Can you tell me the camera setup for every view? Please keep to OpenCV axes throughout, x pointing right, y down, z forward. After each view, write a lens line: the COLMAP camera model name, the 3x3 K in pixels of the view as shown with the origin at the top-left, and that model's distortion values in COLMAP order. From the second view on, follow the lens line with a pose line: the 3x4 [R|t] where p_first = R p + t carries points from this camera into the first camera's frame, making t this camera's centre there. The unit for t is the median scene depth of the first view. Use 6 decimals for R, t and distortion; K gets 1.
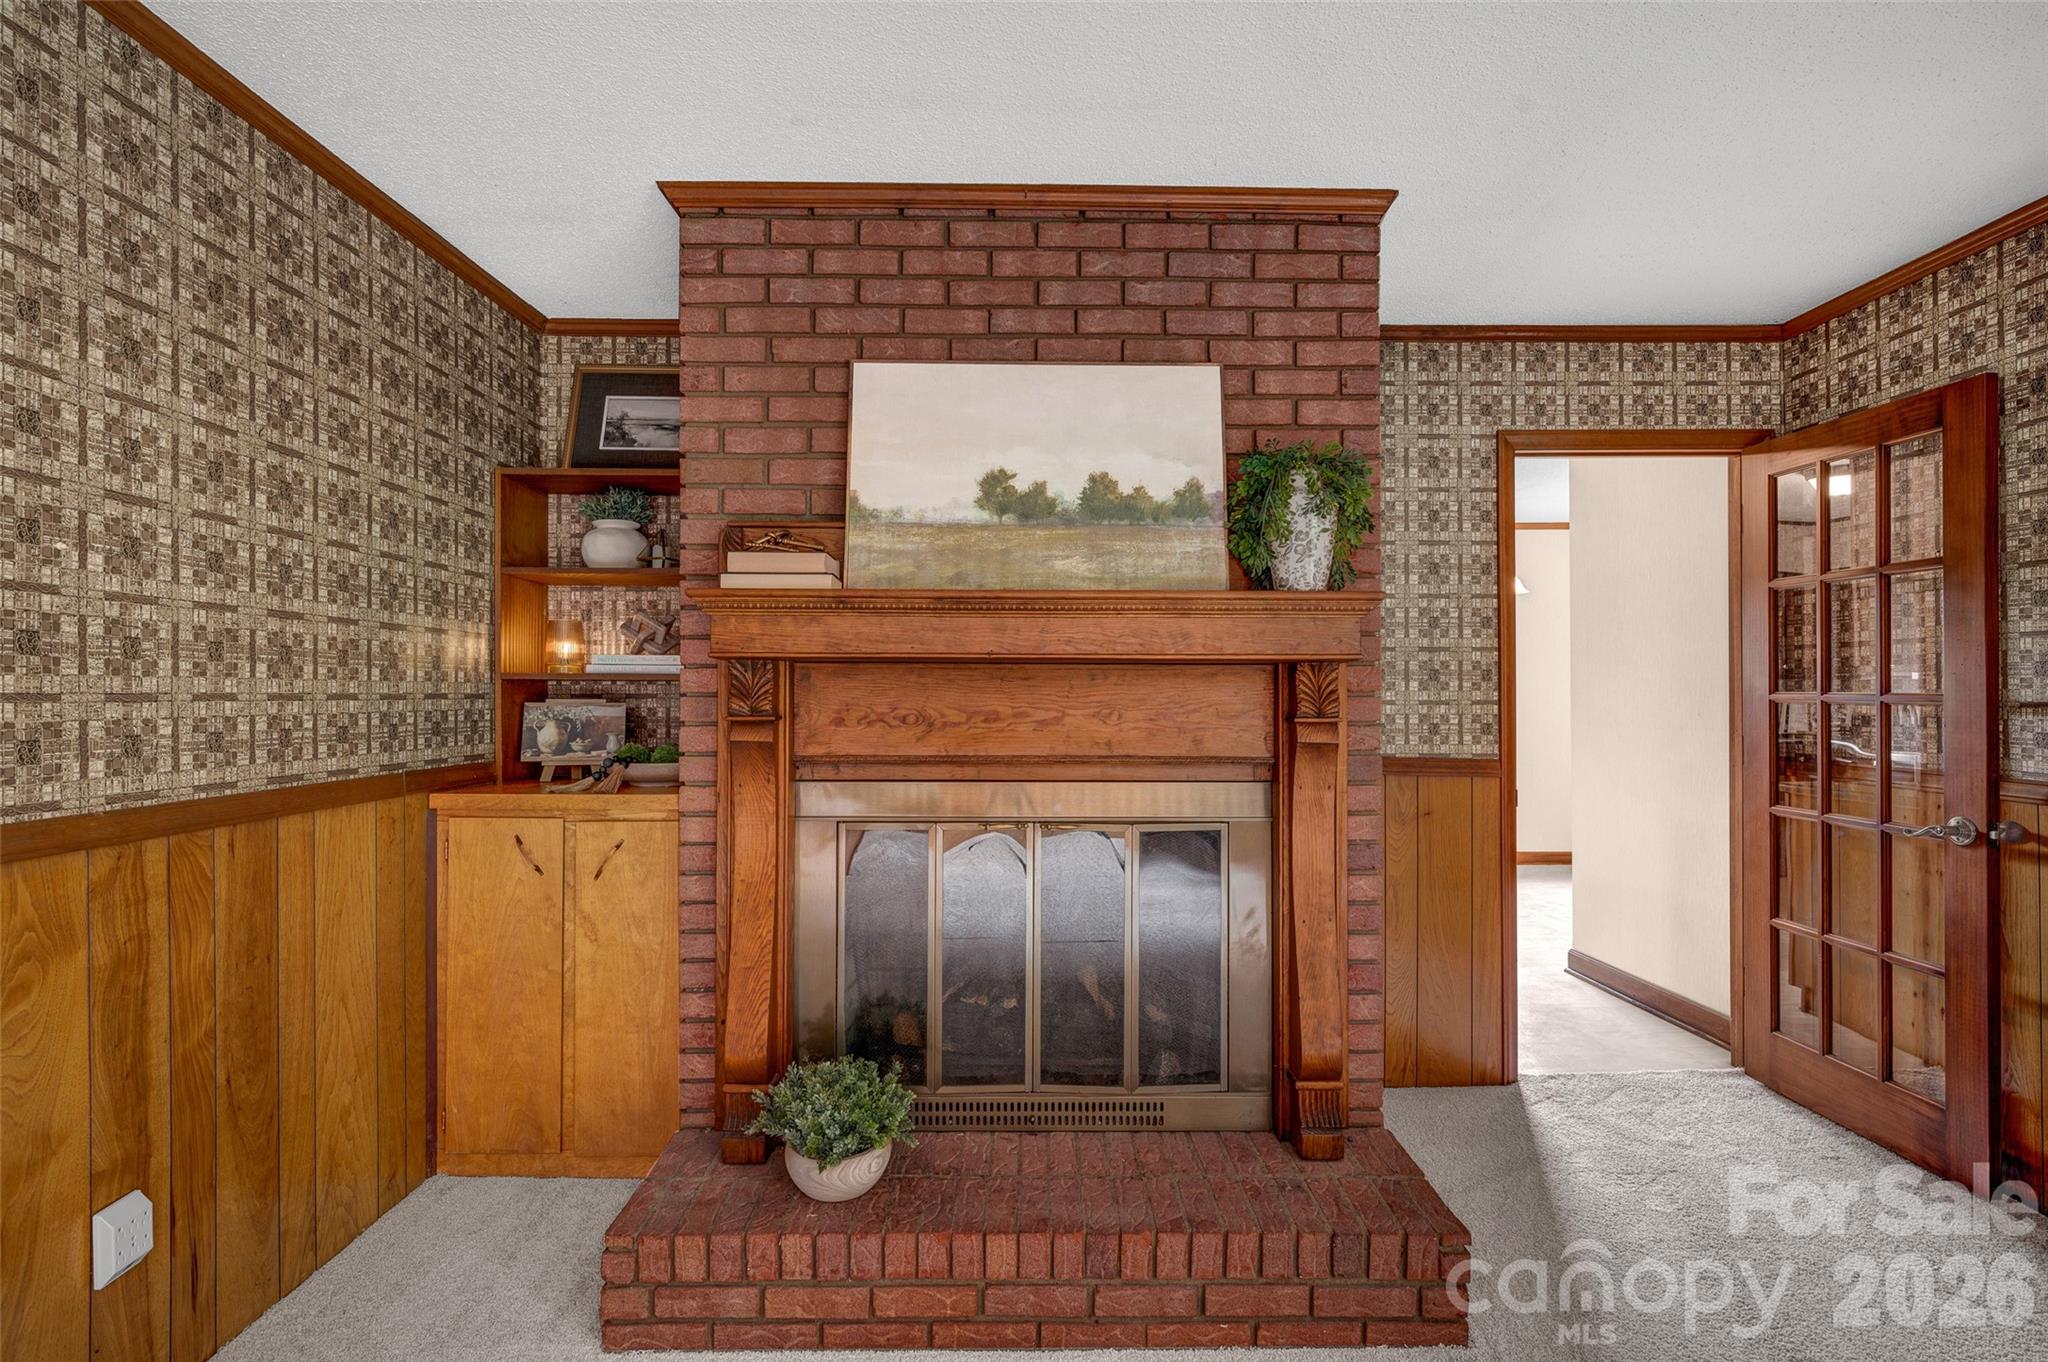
lens RADIAL K [[963.0, 0, 1025.4], [0, 963.0, 687.4], [0, 0, 1]] dist [-0.001275, -0.000099]
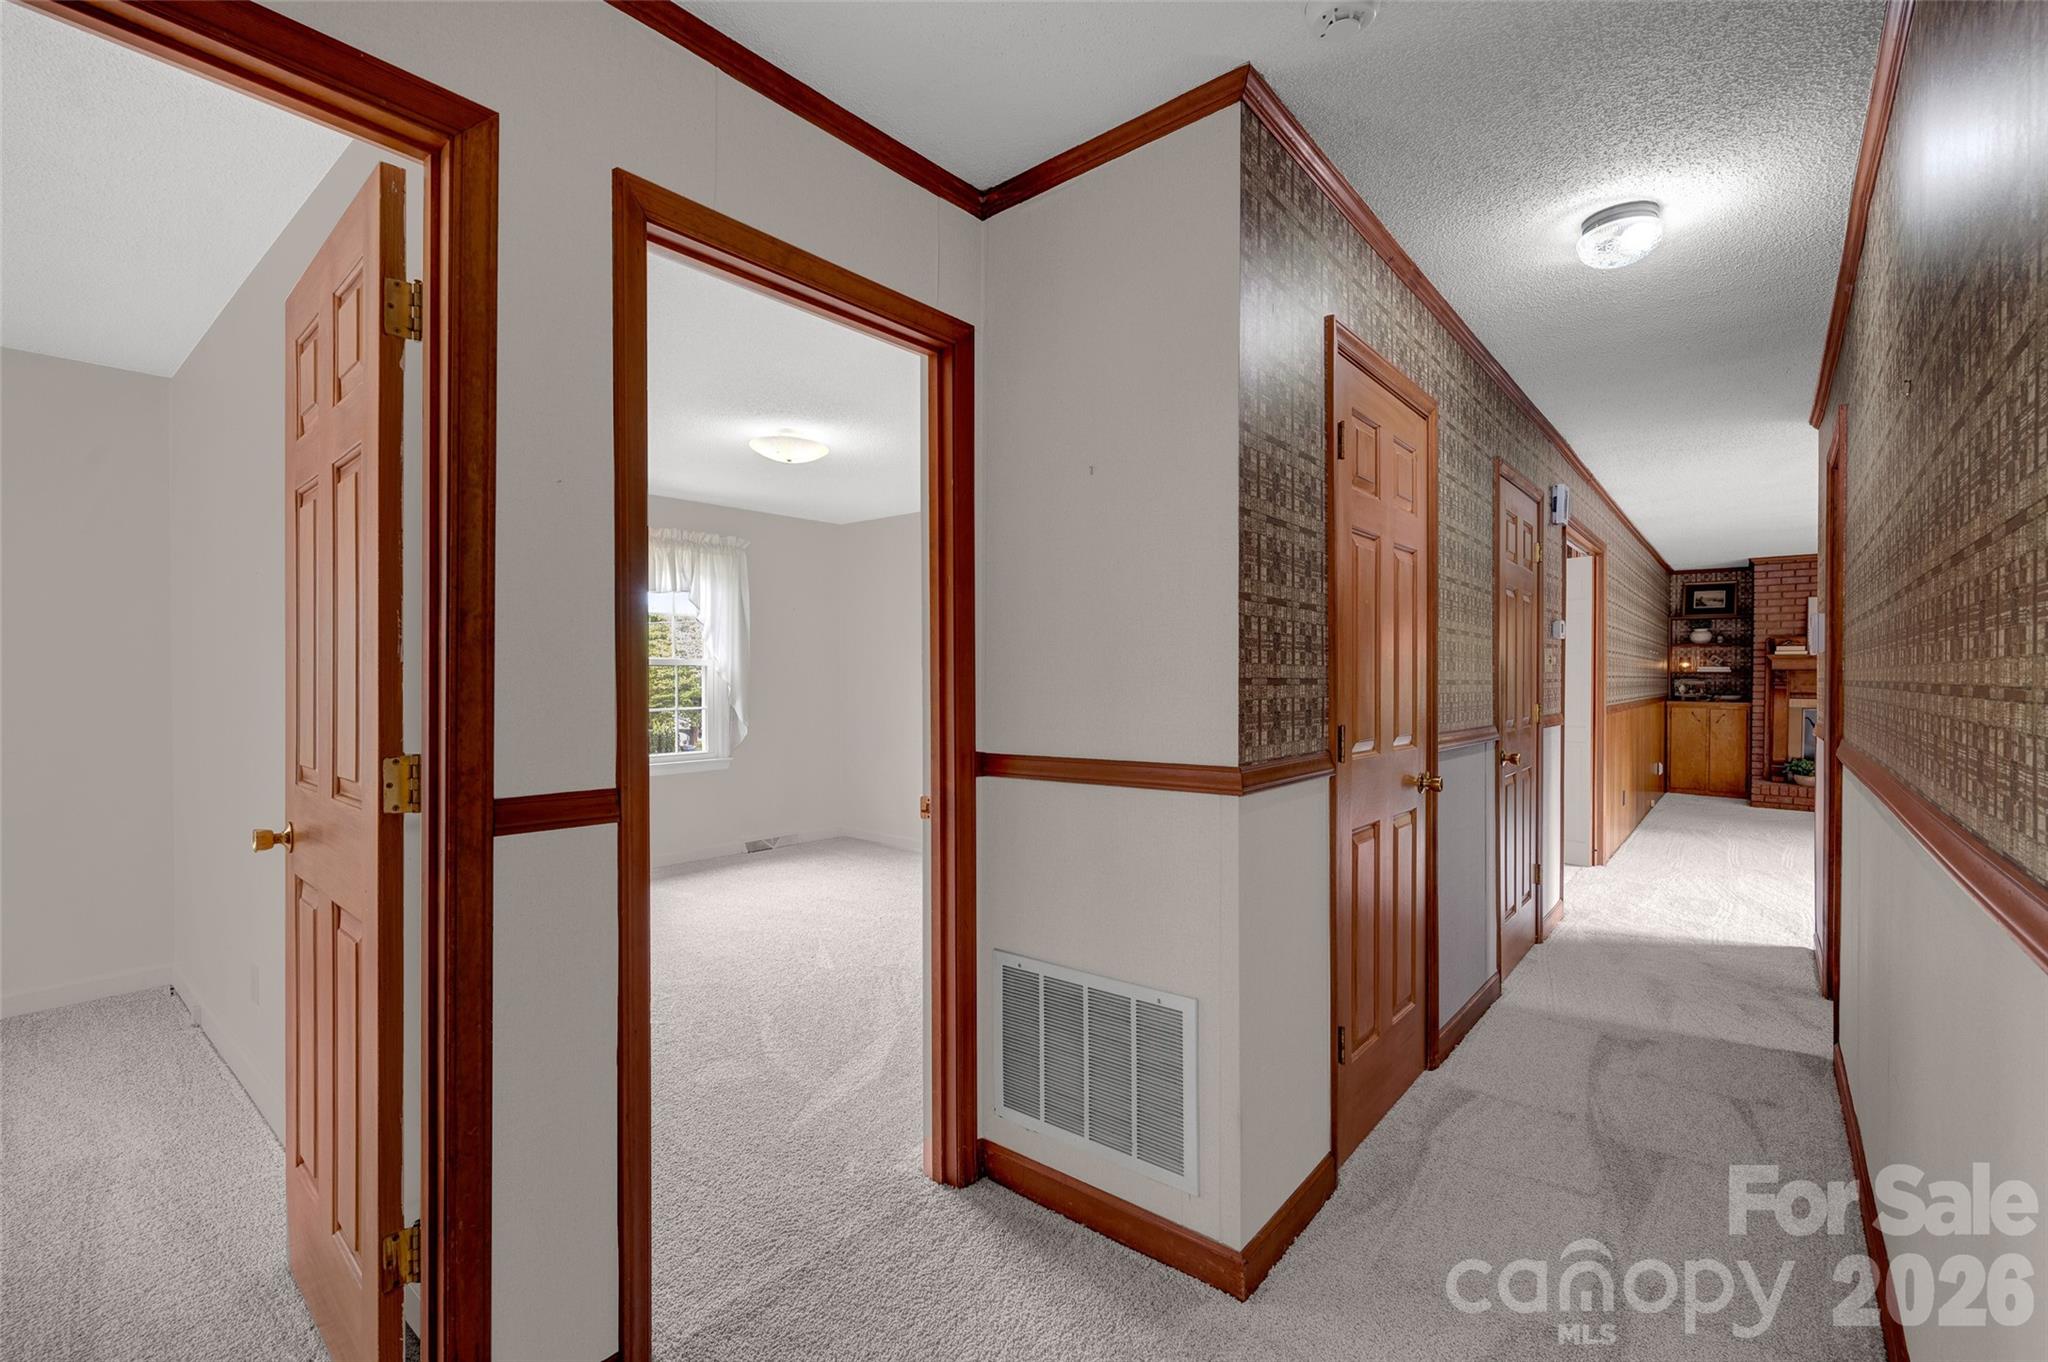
lens RADIAL K [[893.9, 0, 1027.3], [0, 893.9, 685.2], [0, 0, 1]] dist [0.001106, 0.000602]
pose [[0.768236, 0.009984, -0.640089, -0.290270], [-0.000999, 0.999896, 0.014397, -0.012910], [0.640166, -0.010421, 0.768166, -4.068196]]
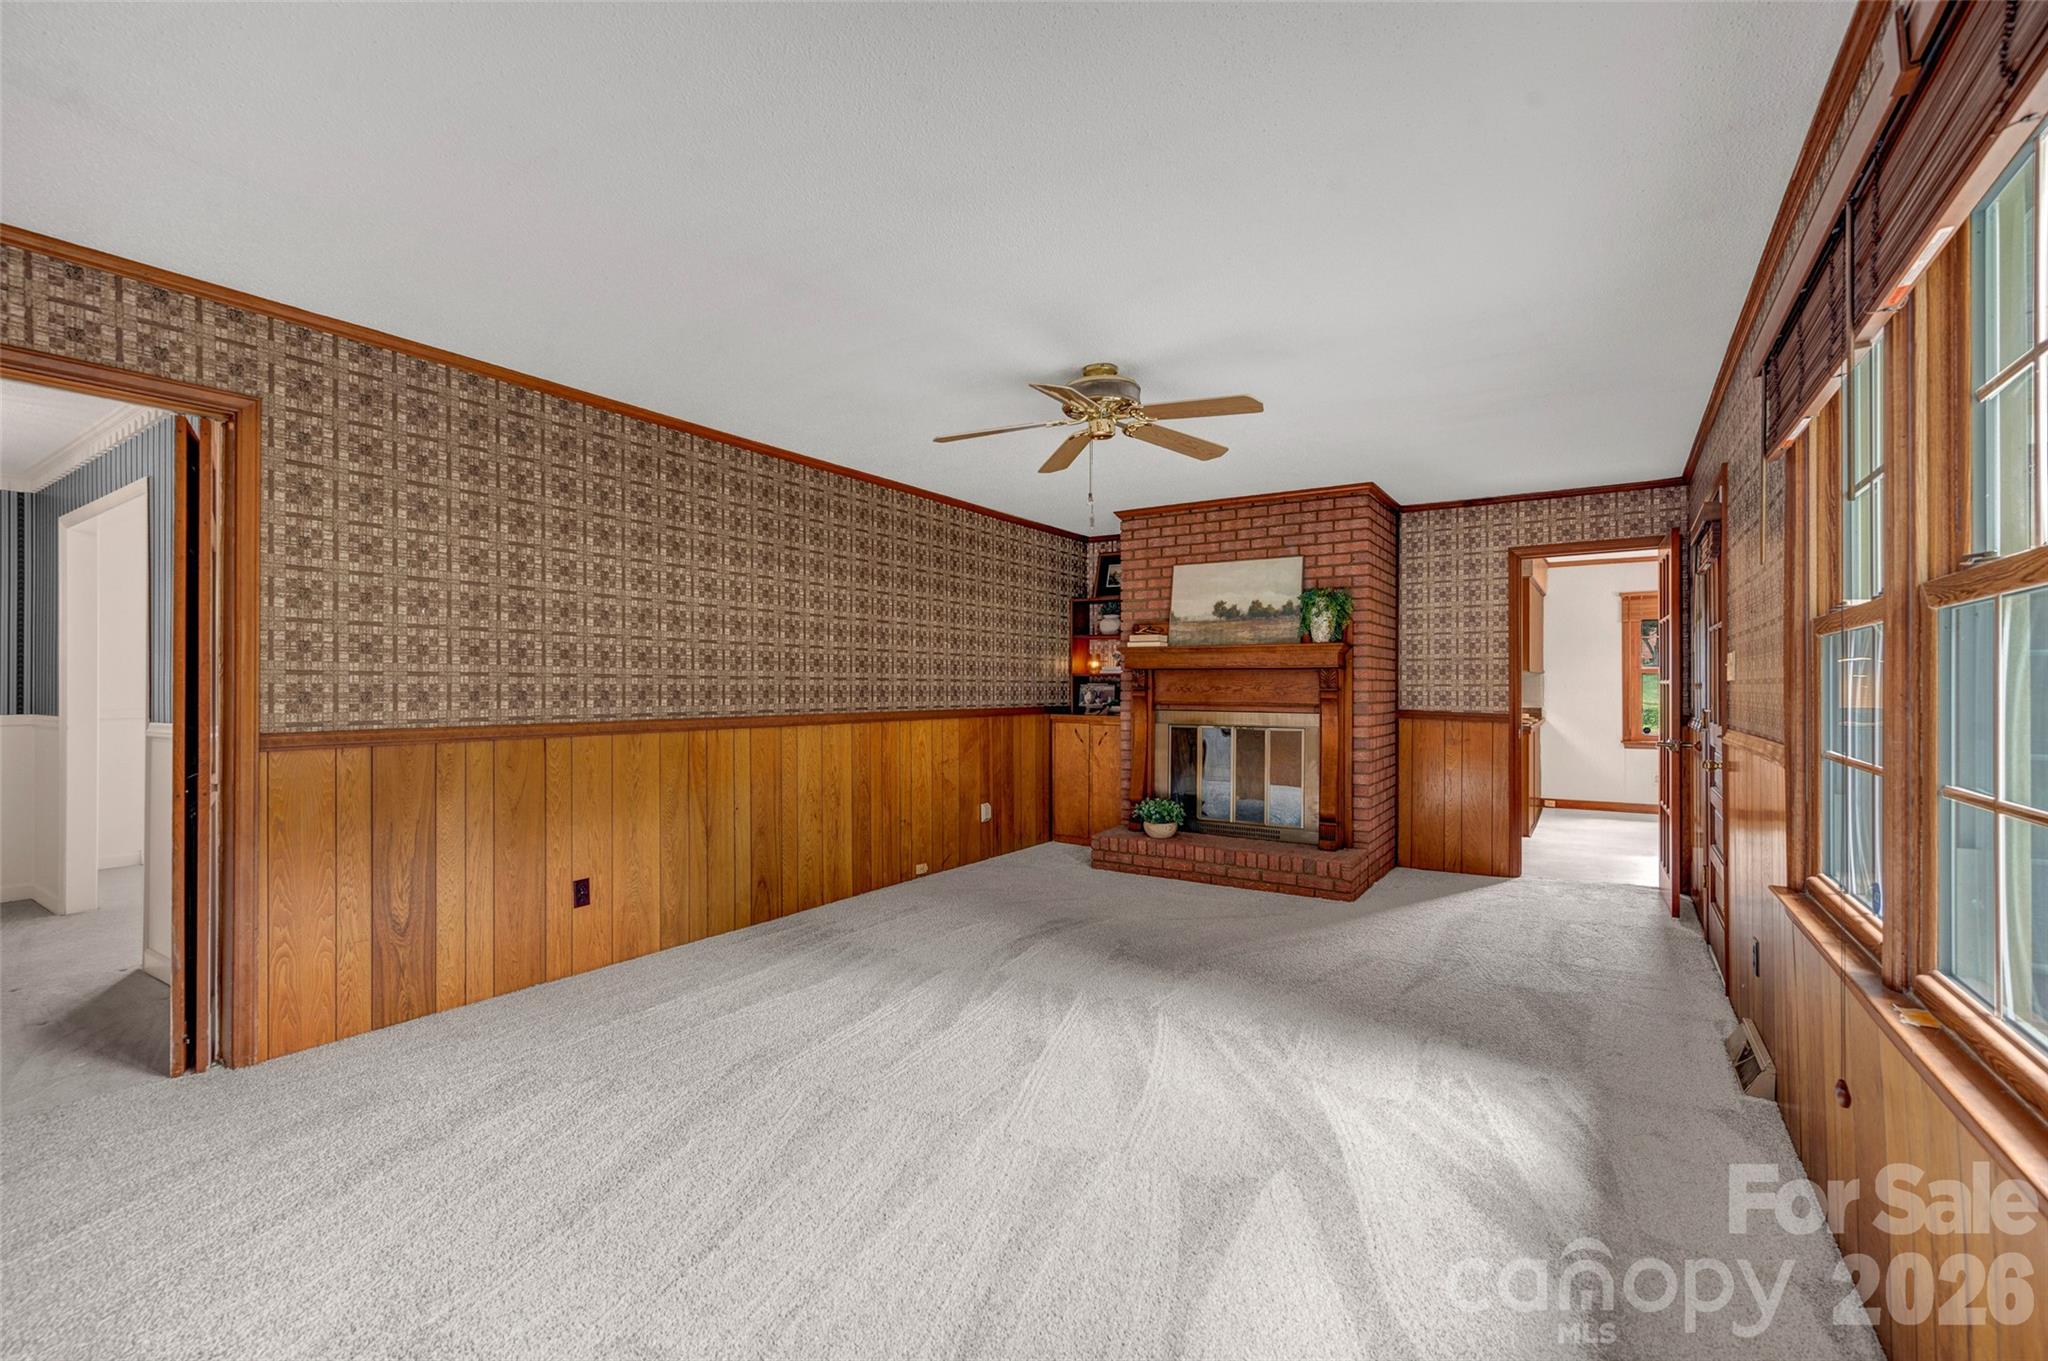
lens RADIAL K [[872.9, 0, 1027.3], [0, 872.9, 685.6], [0, 0, 1]] dist [-0.001085, -0.000101]
pose [[0.833177, 0.001207, -0.553005, 0.898422], [0.000550, 0.999995, 0.003011, 0.013932], [0.553006, -0.002813, 0.833172, -1.421195]]
